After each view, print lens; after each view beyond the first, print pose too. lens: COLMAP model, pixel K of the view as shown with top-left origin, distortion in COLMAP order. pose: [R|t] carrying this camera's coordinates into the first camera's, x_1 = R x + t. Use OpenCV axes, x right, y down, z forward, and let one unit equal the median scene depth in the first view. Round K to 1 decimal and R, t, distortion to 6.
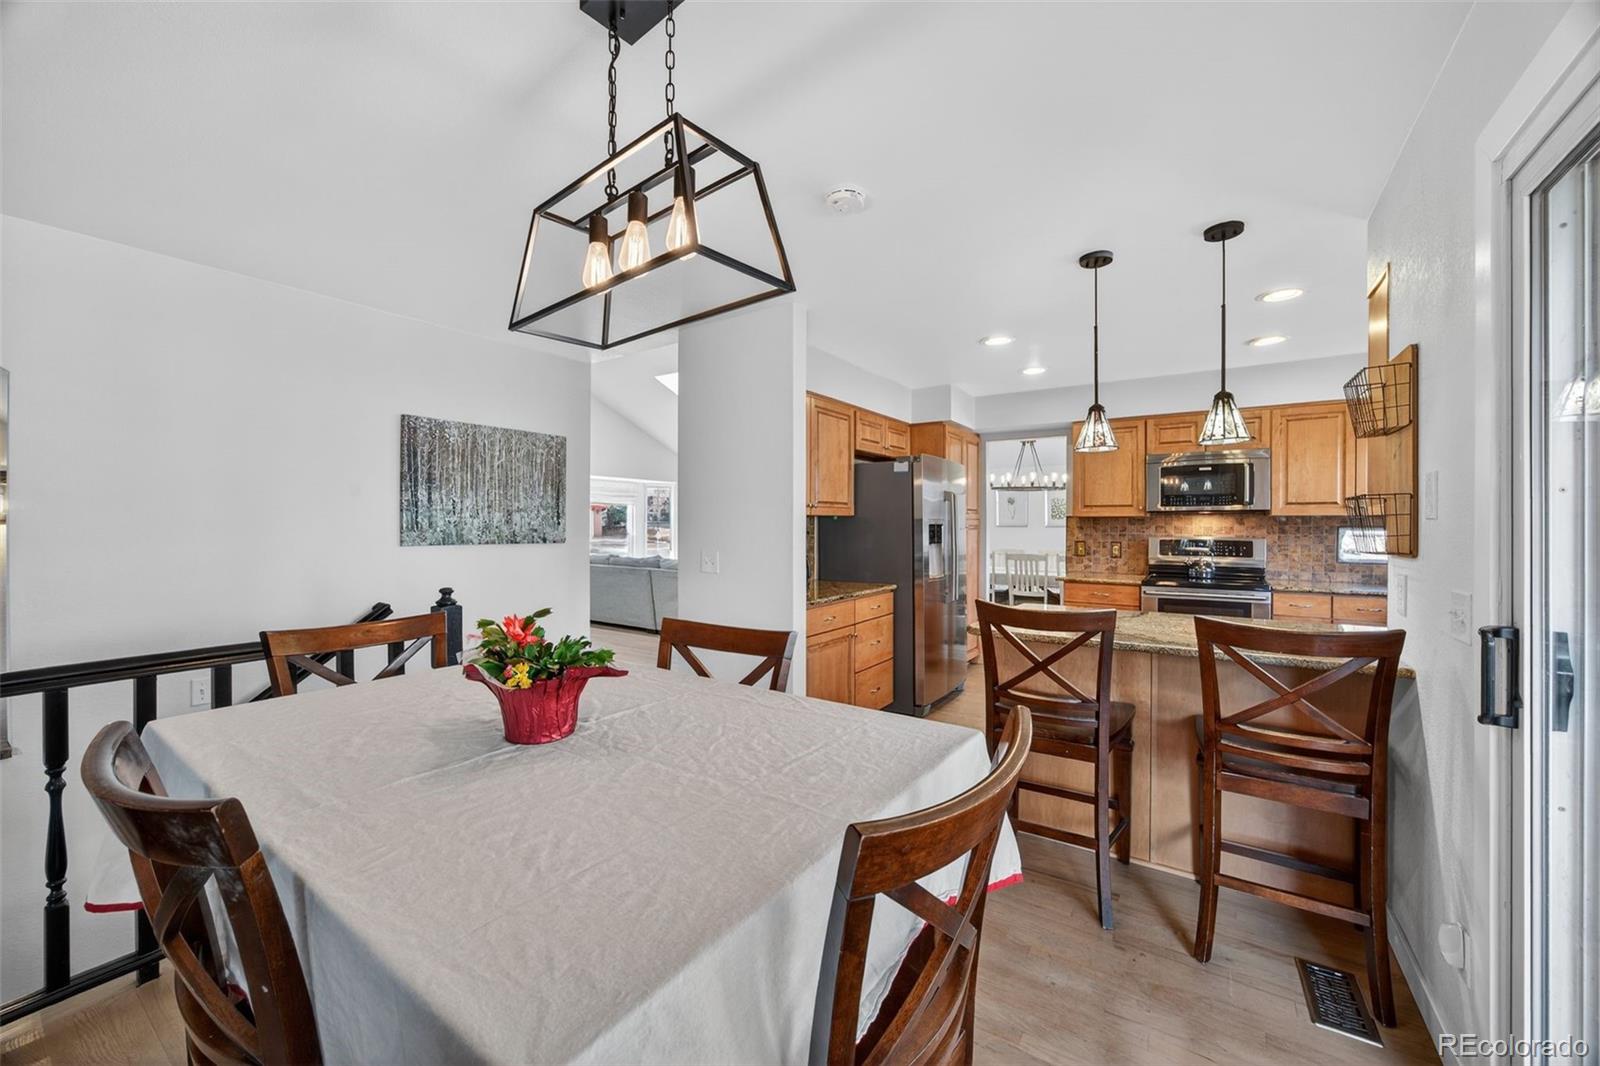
lens RADIAL K [[613.4, 0, 810.8], [0, 613.4, 528.1], [0, 0, 1]] dist [-0.017025, 0.006304]
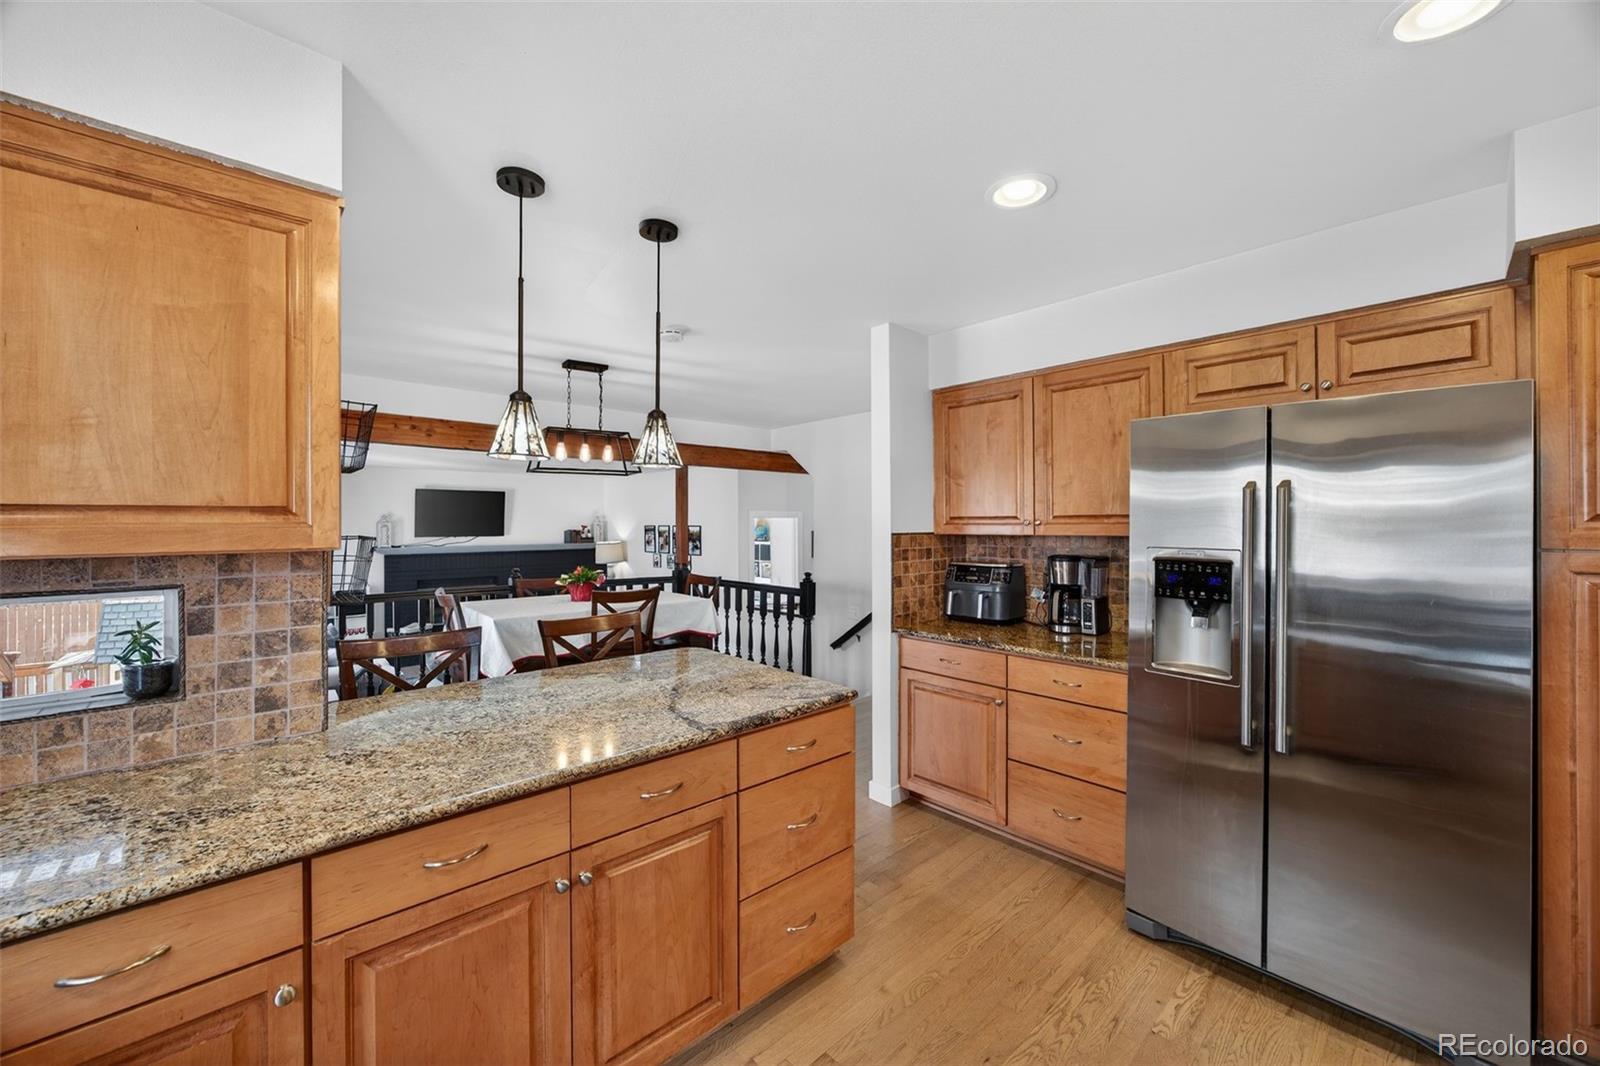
lens RADIAL K [[629.4, 0, 824.4], [0, 629.4, 520.0], [0, 0, 1]] dist [-0.019999, 0.020393]
pose [[-0.220777, -0.001456, -0.975323, 0.682426], [-0.000664, 0.999999, -0.001342, -0.032212], [0.975324, 0.000352, -0.220777, 0.770561]]
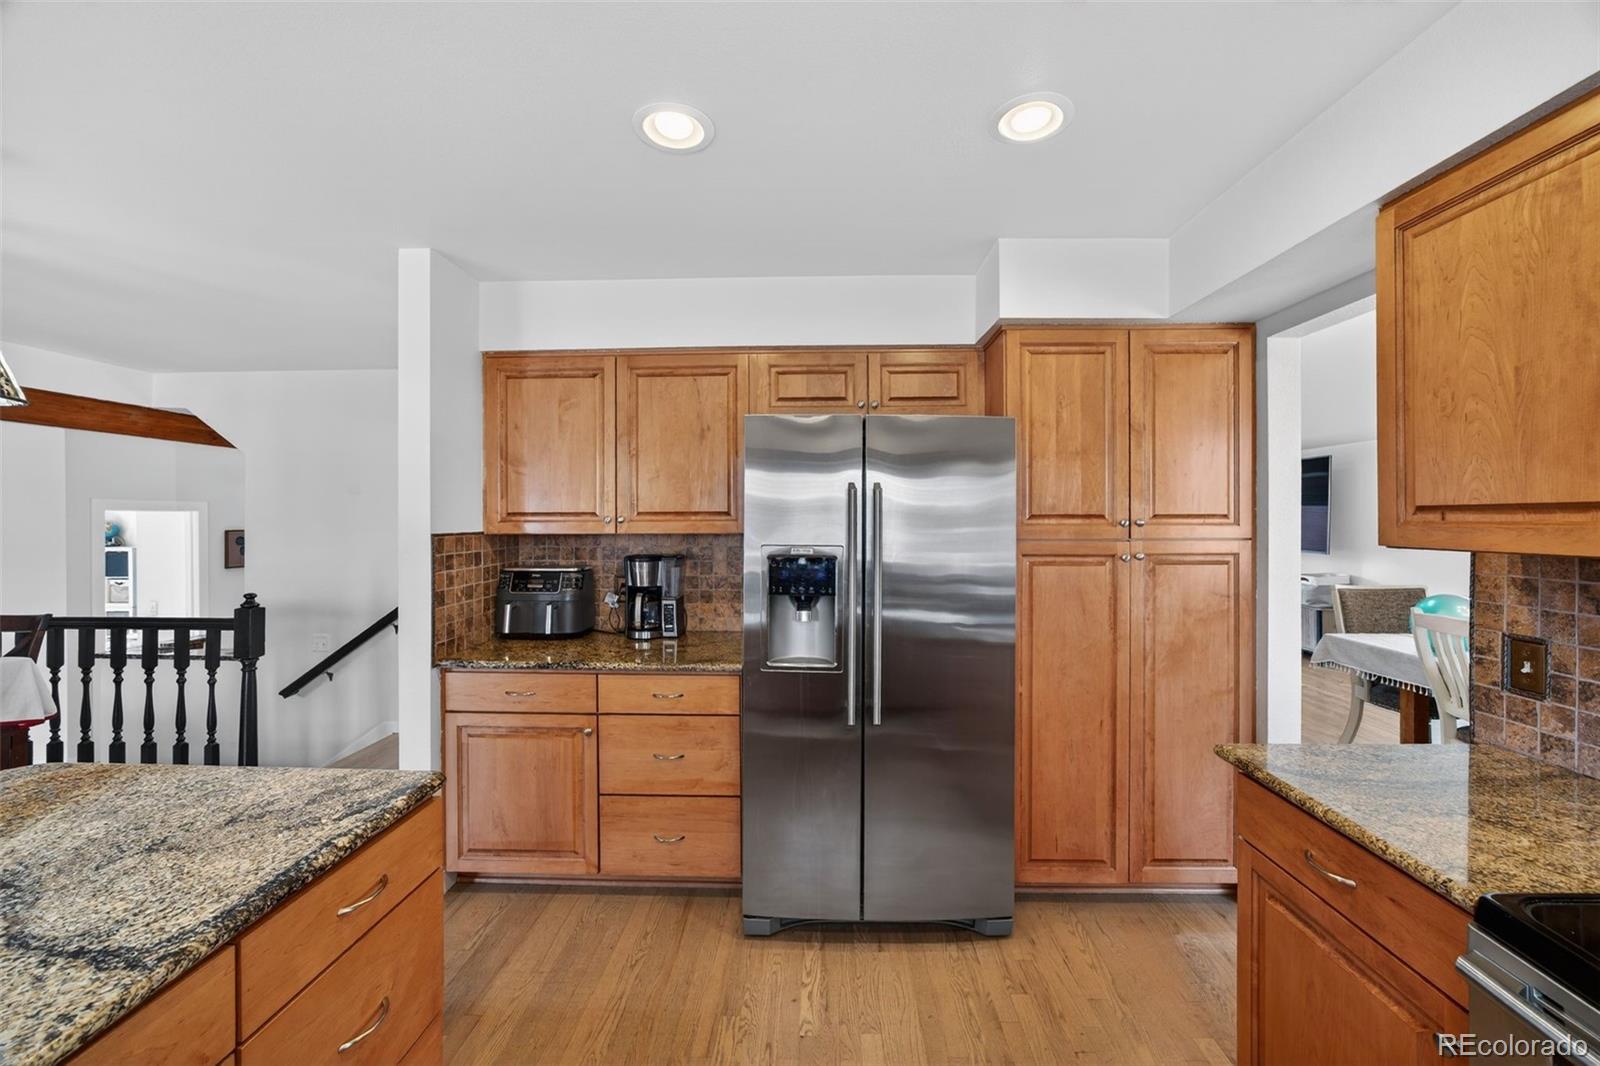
lens RADIAL K [[621.9, 0, 804.0], [0, 621.9, 518.1], [0, 0, 1]] dist [-0.019974, 0.006648]
pose [[0.519452, 0.002380, -0.854497, 0.578083], [-0.003709, 0.999993, 0.000531, -0.032873], [0.854492, 0.002894, 0.519457, 0.688001]]
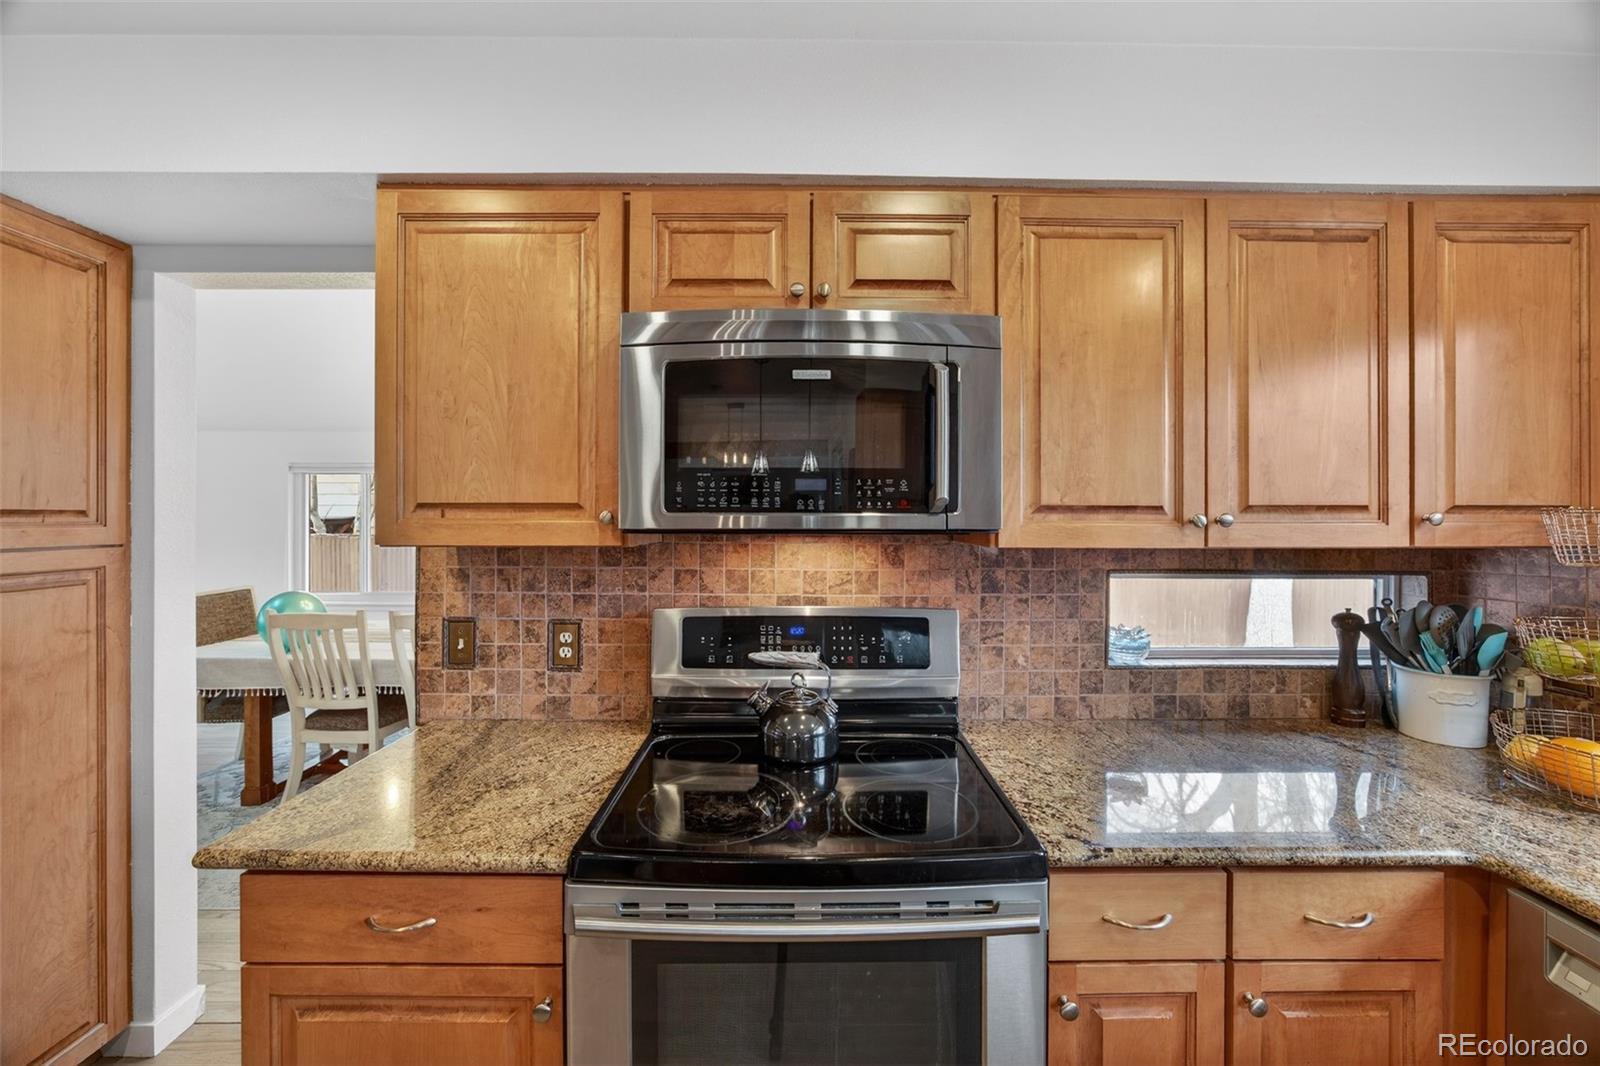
lens RADIAL K [[621.9, 0, 804.0], [0, 621.9, 518.1], [0, 0, 1]] dist [-0.019974, 0.006648]
pose [[0.834203, 0.003034, 0.551449, 0.474331], [-0.000655, 0.999990, -0.004509, -0.031381], [-0.551457, 0.003400, 0.834197, 0.743428]]
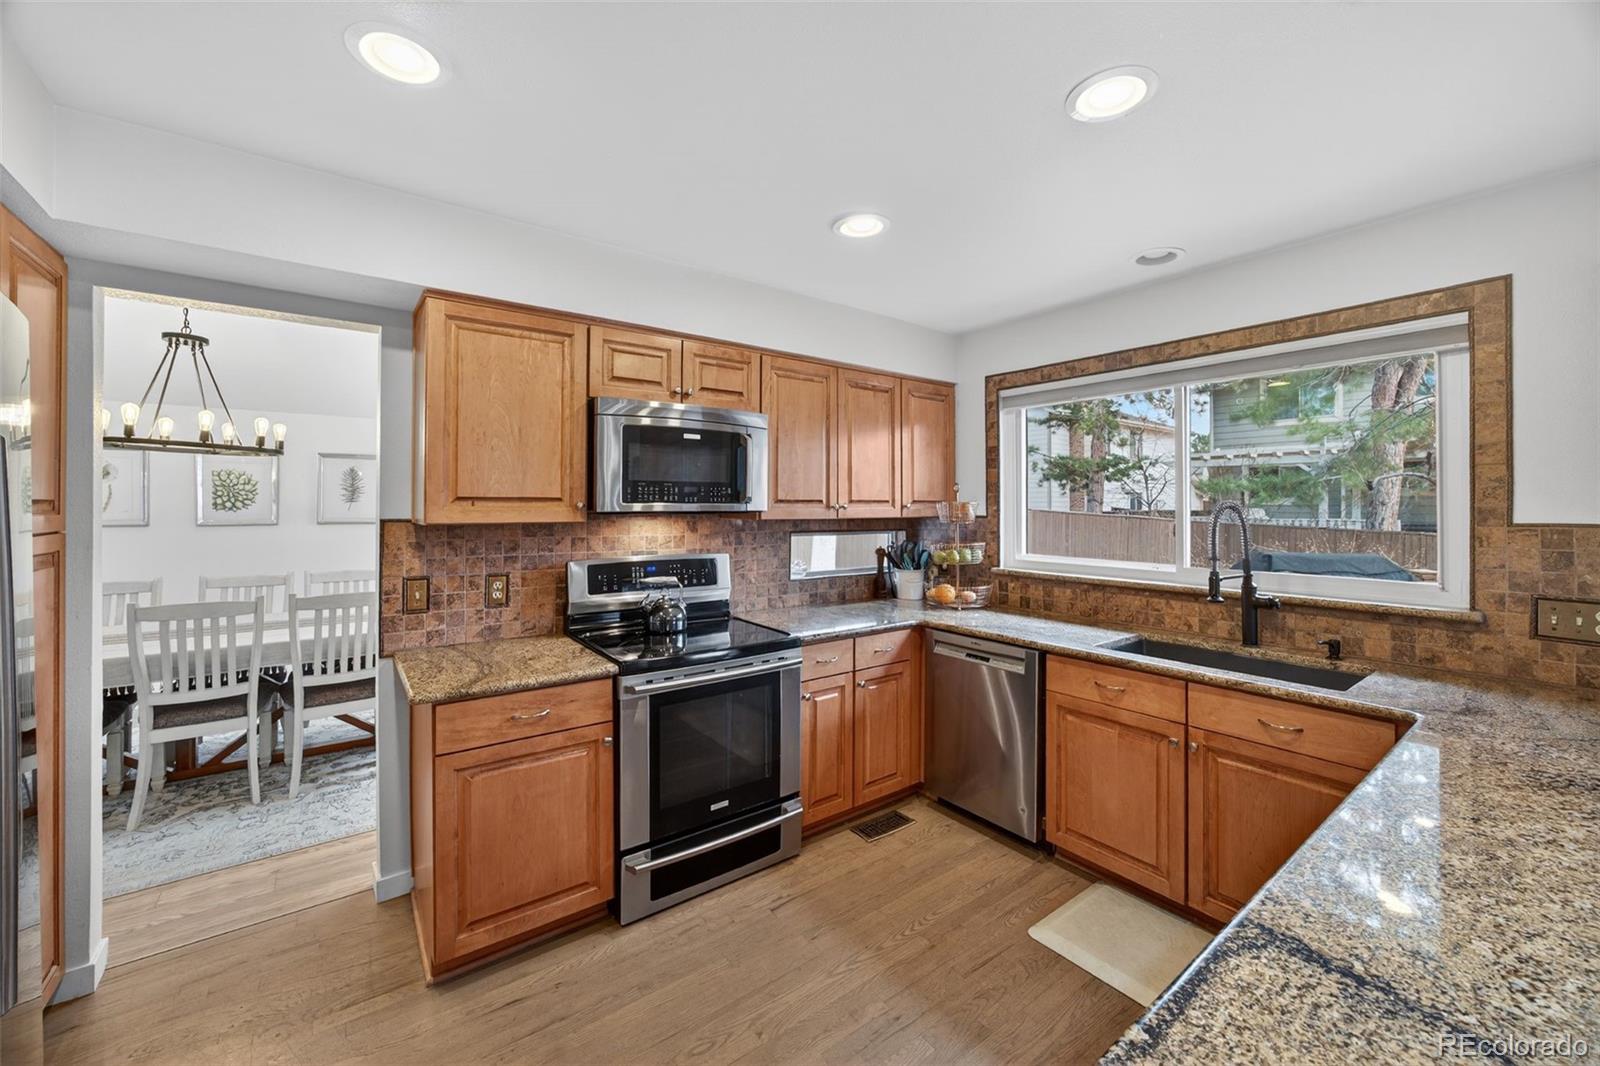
lens RADIAL K [[638.3, 0, 794.8], [0, 638.3, 504.4], [0, 0, 1]] dist [-0.002487, 0.000065]
pose [[0.352725, 0.003505, 0.935721, 0.132336], [0.002534, 0.999986, -0.004701, -0.031090], [-0.935724, 0.004029, 0.352711, 0.680477]]
